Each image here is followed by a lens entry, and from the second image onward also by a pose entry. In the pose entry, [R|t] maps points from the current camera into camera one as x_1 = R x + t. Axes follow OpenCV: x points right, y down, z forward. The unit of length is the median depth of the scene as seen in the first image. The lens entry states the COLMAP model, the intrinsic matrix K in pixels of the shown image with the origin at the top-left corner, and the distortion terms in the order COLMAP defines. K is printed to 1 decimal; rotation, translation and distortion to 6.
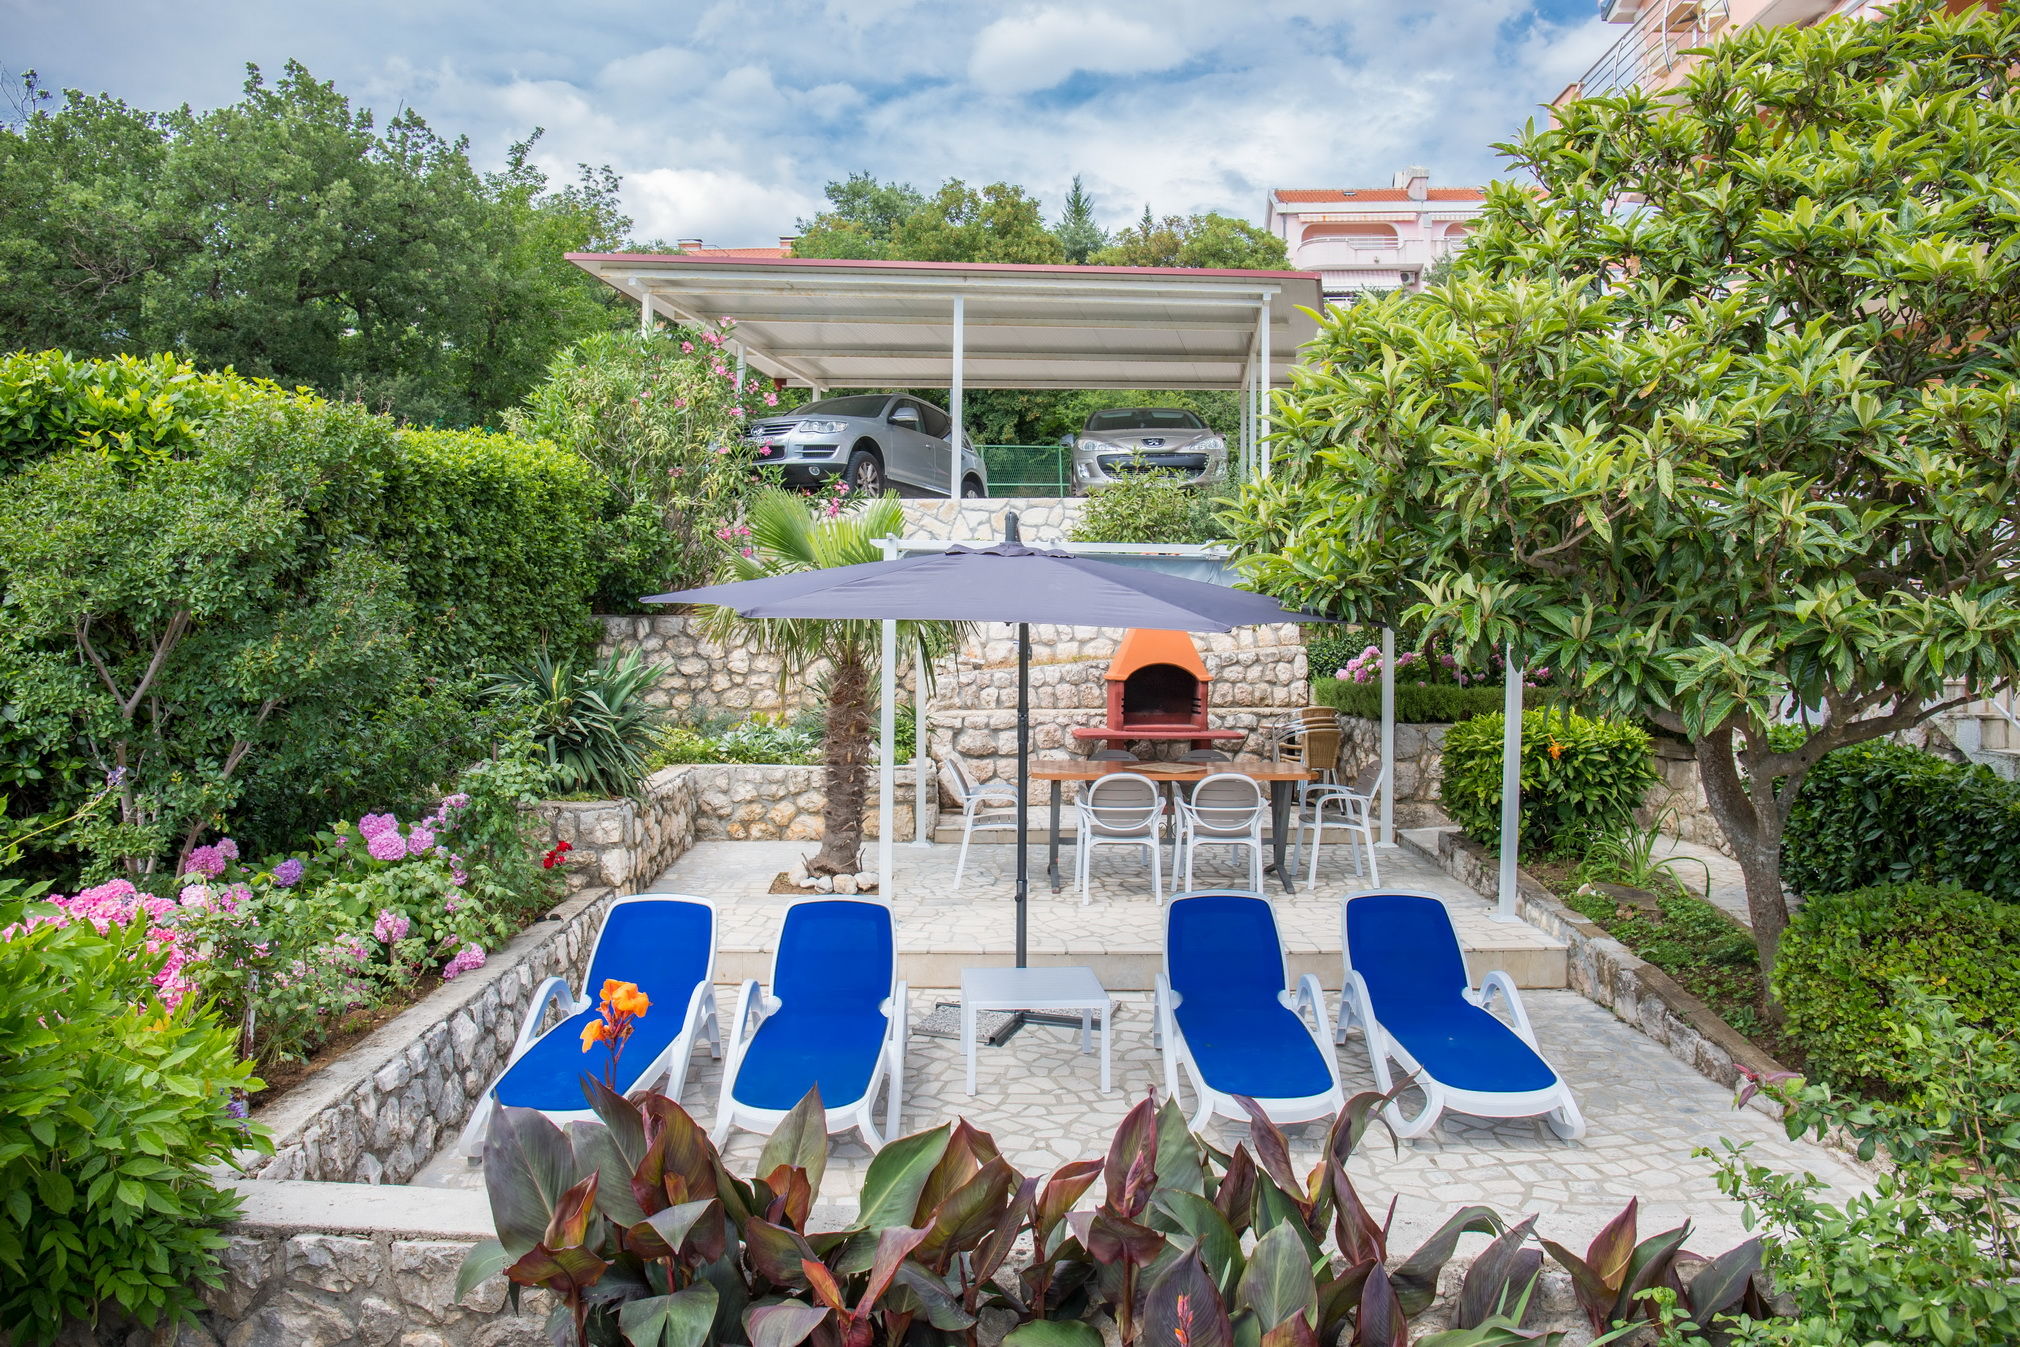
lens RADIAL K [[1397.8, 0, 1010.0], [0, 1397.8, 673.5], [0, 0, 1]] dist [-0.115326, 0.103612]
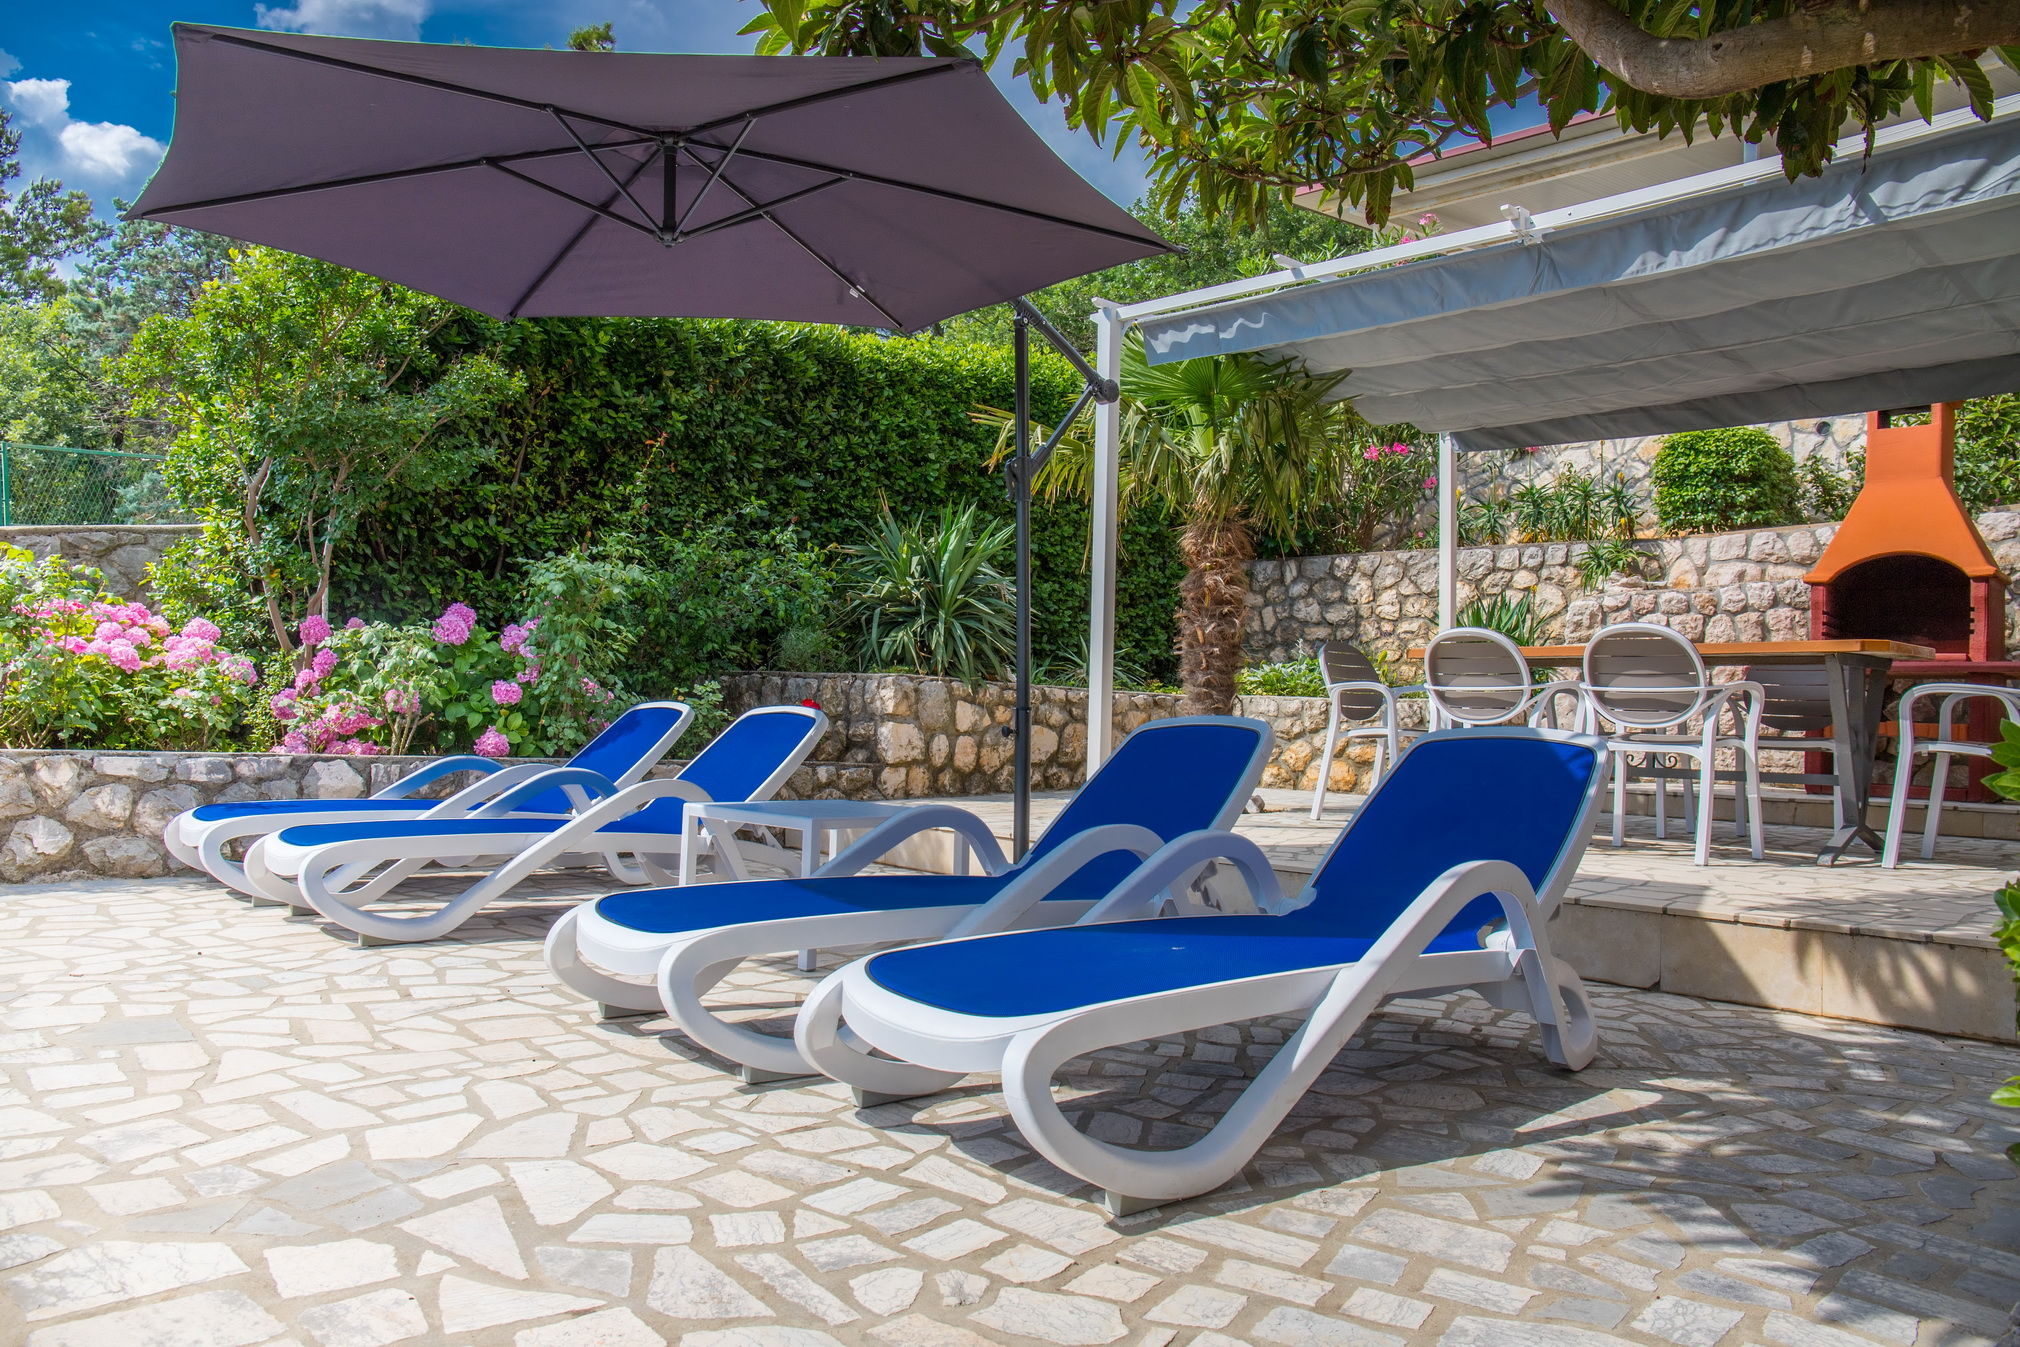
lens RADIAL K [[1397.8, 0, 1010.0], [0, 1397.8, 673.5], [0, 0, 1]] dist [-0.115326, 0.103612]
pose [[0.668178, -0.014307, -0.743864, 0.268257], [-0.045870, 0.997121, -0.060380, 0.092143], [0.742586, 0.074466, 0.665598, 0.290459]]
